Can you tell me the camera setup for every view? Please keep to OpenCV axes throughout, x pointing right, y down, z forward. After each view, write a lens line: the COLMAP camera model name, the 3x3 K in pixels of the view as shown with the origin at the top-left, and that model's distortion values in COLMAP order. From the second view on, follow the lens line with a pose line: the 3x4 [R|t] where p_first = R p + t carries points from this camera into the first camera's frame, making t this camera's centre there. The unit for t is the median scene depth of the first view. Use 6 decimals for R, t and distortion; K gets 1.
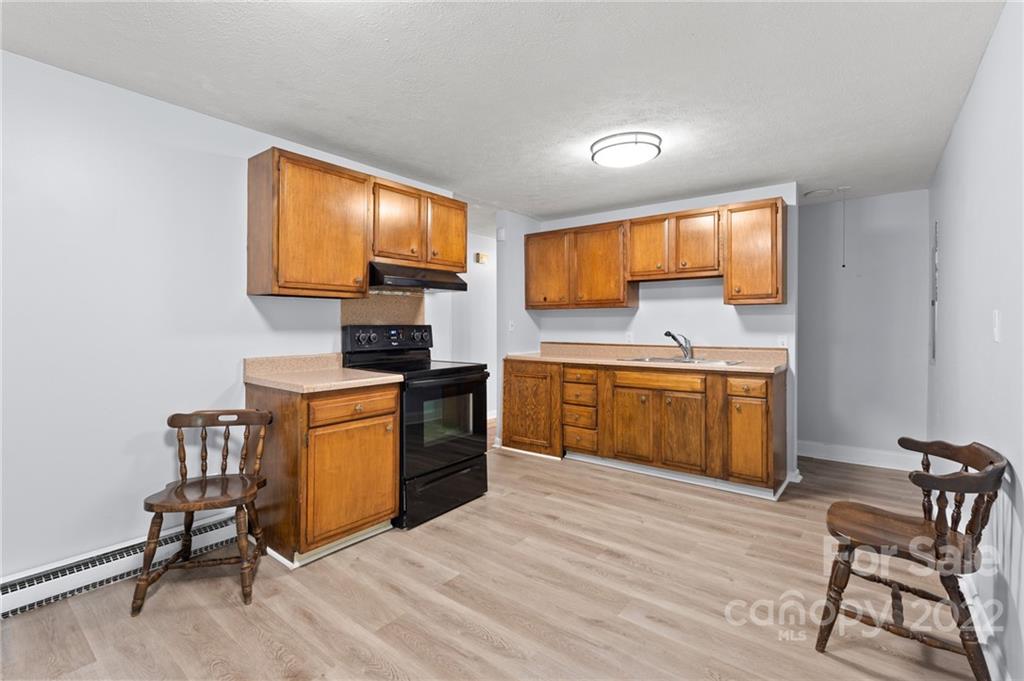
lens RADIAL K [[476.1, 0, 467.3], [0, 476.1, 325.9], [0, 0, 1]] dist [-0.000517, -0.000257]
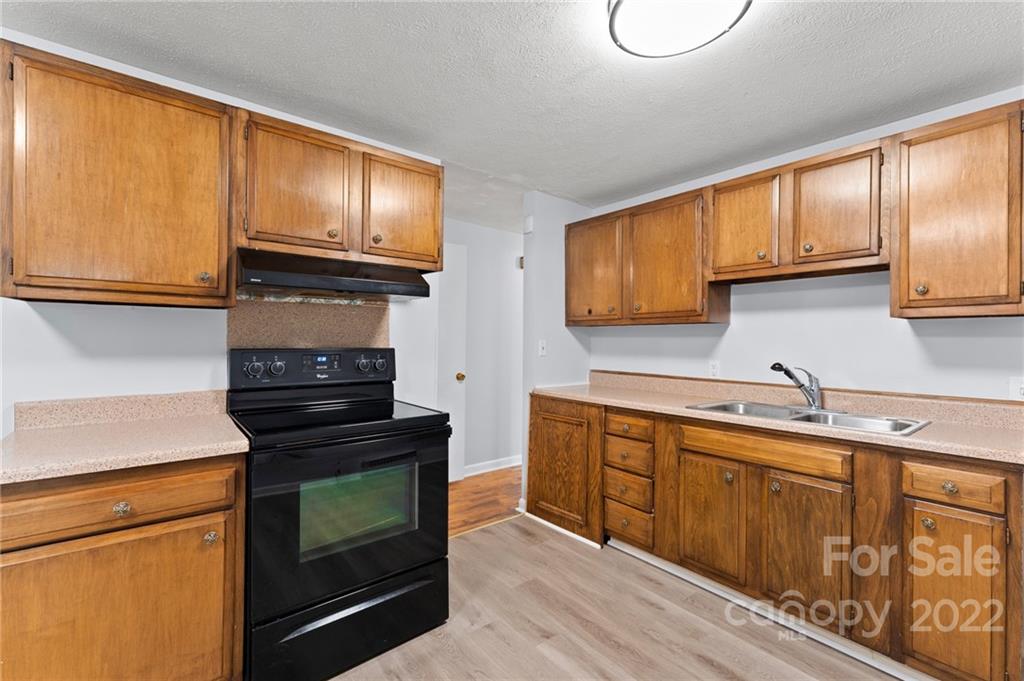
lens RADIAL K [[432.7, 0, 491.2], [0, 432.7, 341.4], [0, 0, 1]] dist [0.000260, 0.000355]
pose [[0.979499, 0.009175, -0.201239, 0.202160], [-0.009371, 0.999956, -0.000017, -0.013751], [0.201230, 0.001902, 0.979542, 0.446785]]
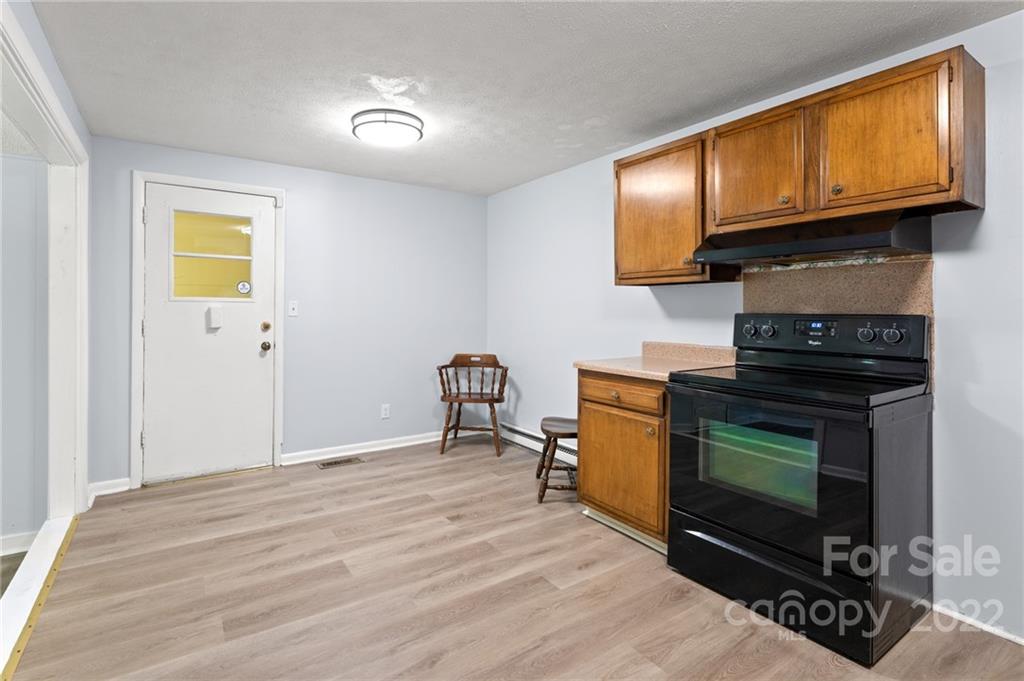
lens RADIAL K [[476.1, 0, 470.8], [0, 476.1, 308.5], [0, 0, 1]] dist [-0.000517, -0.000257]
pose [[-0.297175, -0.004915, -0.954810, 0.600734], [-0.010973, 0.999938, -0.001732, -0.003067], [0.954760, 0.009962, -0.297211, 0.740238]]
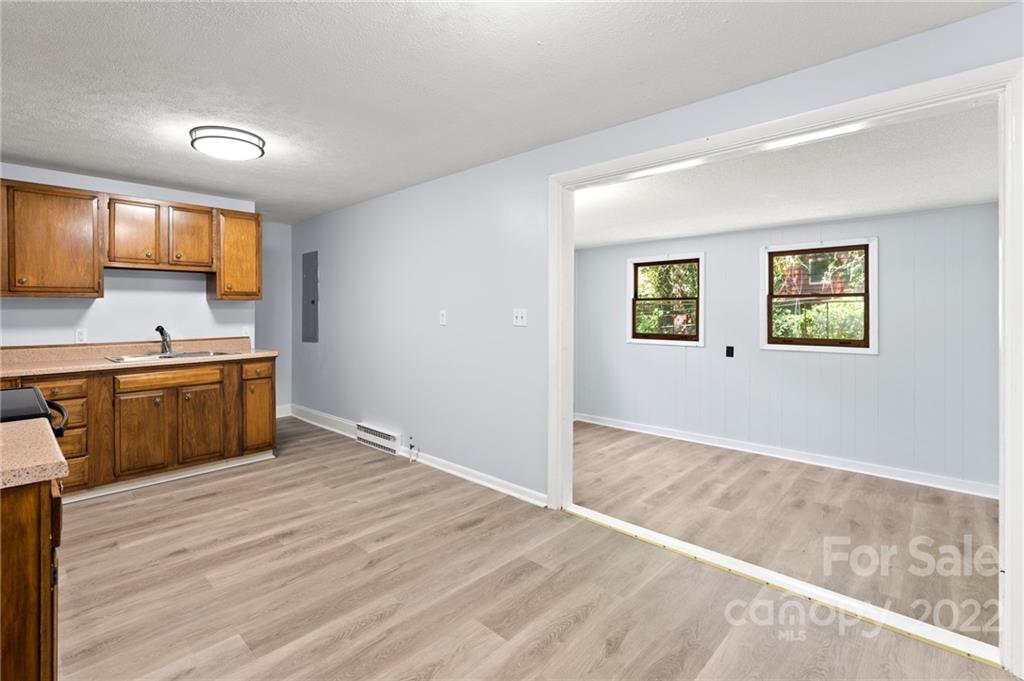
lens RADIAL K [[478.2, 0, 459.9], [0, 478.2, 314.5], [0, 0, 1]] dist [0.002025, 0.000055]
pose [[0.088726, -0.009346, 0.996012, -0.528707], [0.006213, 0.999942, 0.008829, -0.017679], [-0.996037, 0.005405, 0.088779, 0.371648]]
